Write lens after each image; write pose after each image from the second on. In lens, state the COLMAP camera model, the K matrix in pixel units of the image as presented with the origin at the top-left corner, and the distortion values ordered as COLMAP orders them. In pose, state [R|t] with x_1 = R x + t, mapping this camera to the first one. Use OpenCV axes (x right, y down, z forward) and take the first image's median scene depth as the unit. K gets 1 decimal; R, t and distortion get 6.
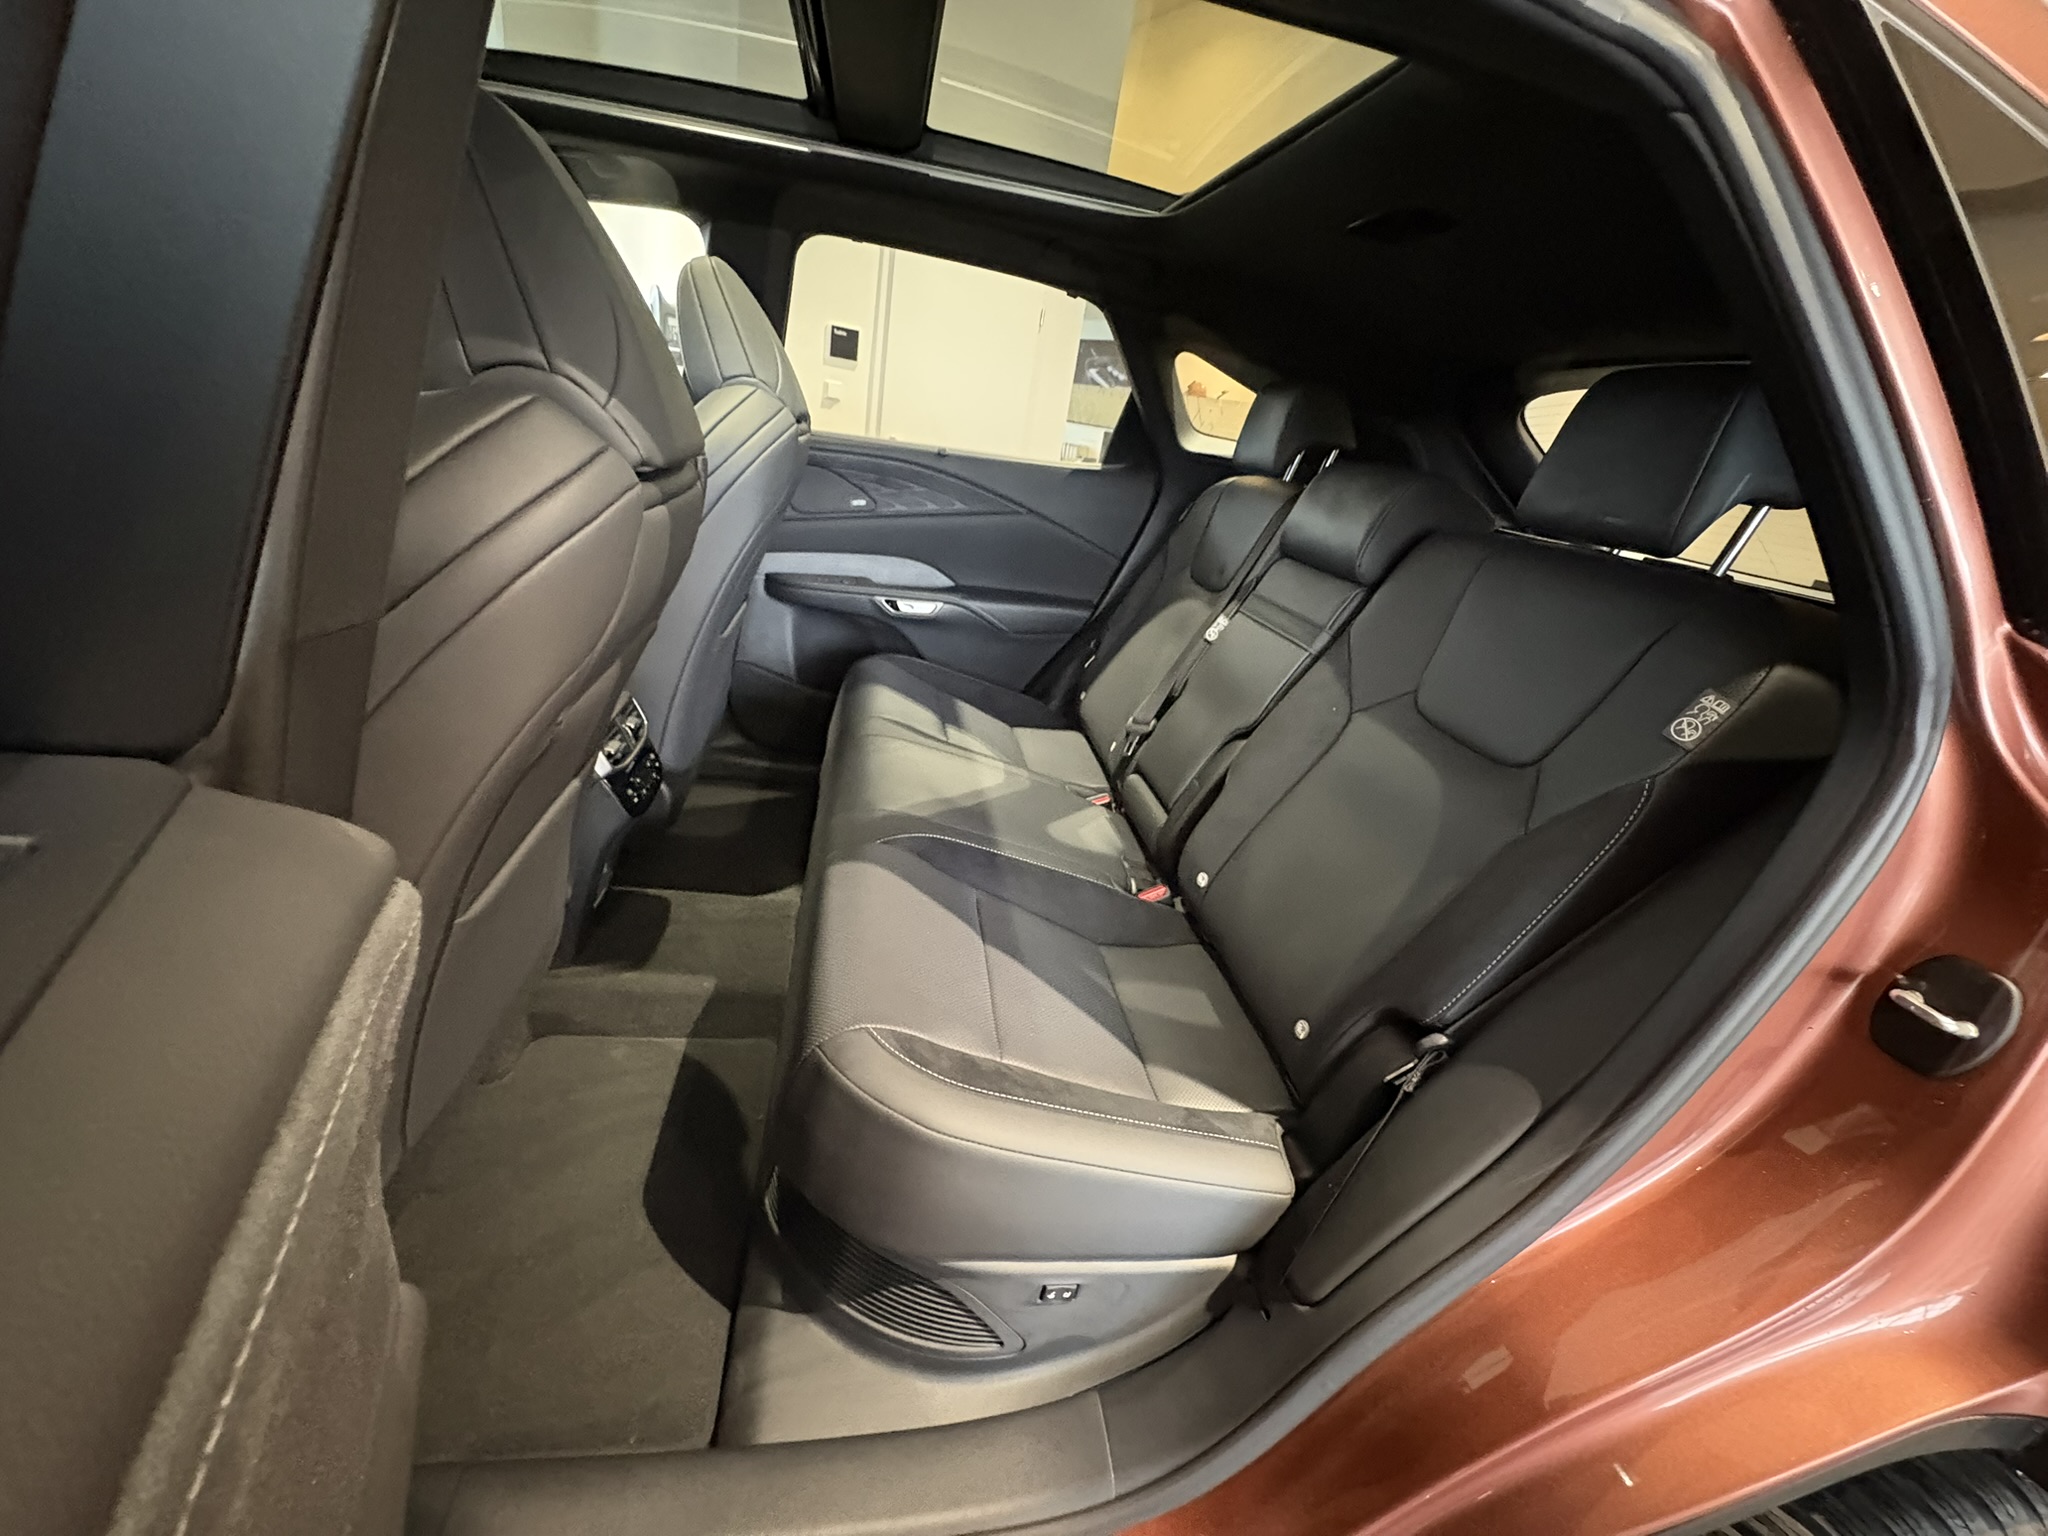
lens RADIAL K [[812.5, 0, 1020.6], [0, 812.5, 779.2], [0, 0, 1]] dist [0.000638, -0.001620]
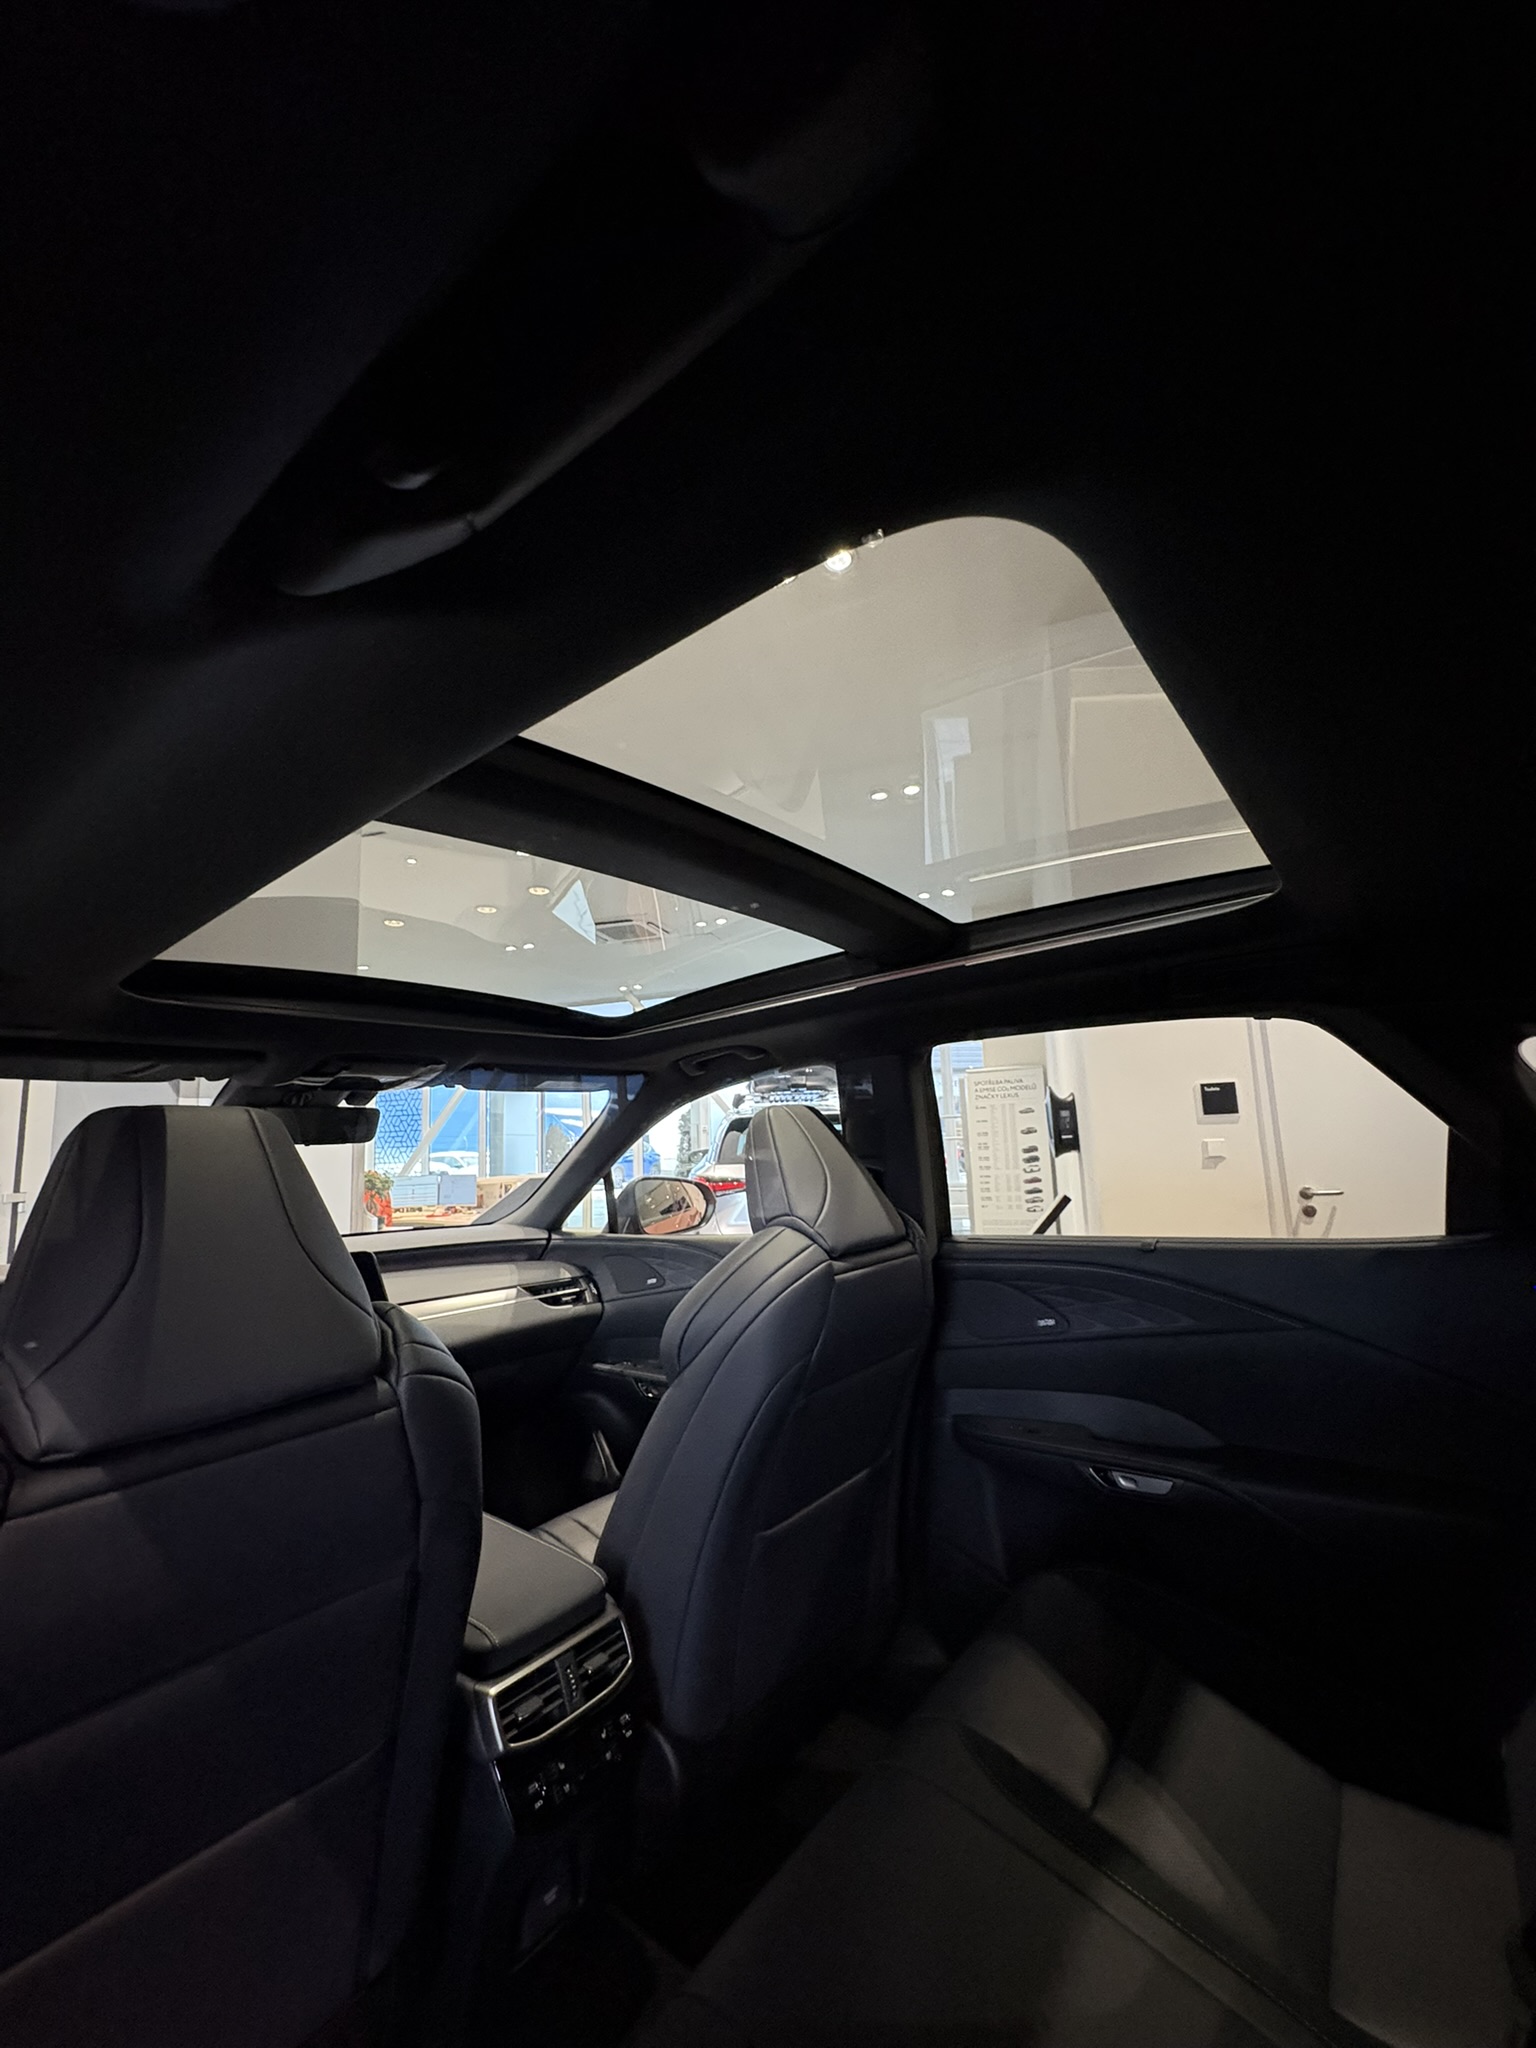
lens RADIAL K [[812.5, 0, 768.5], [0, 812.5, 1020.2], [0, 0, 1]] dist [0.000638, -0.001620]
pose [[0.650161, -0.293005, -0.701027, 0.243036], [-0.165965, 0.845604, -0.507356, -0.150553], [0.741449, 0.446209, 0.501150, 0.301191]]
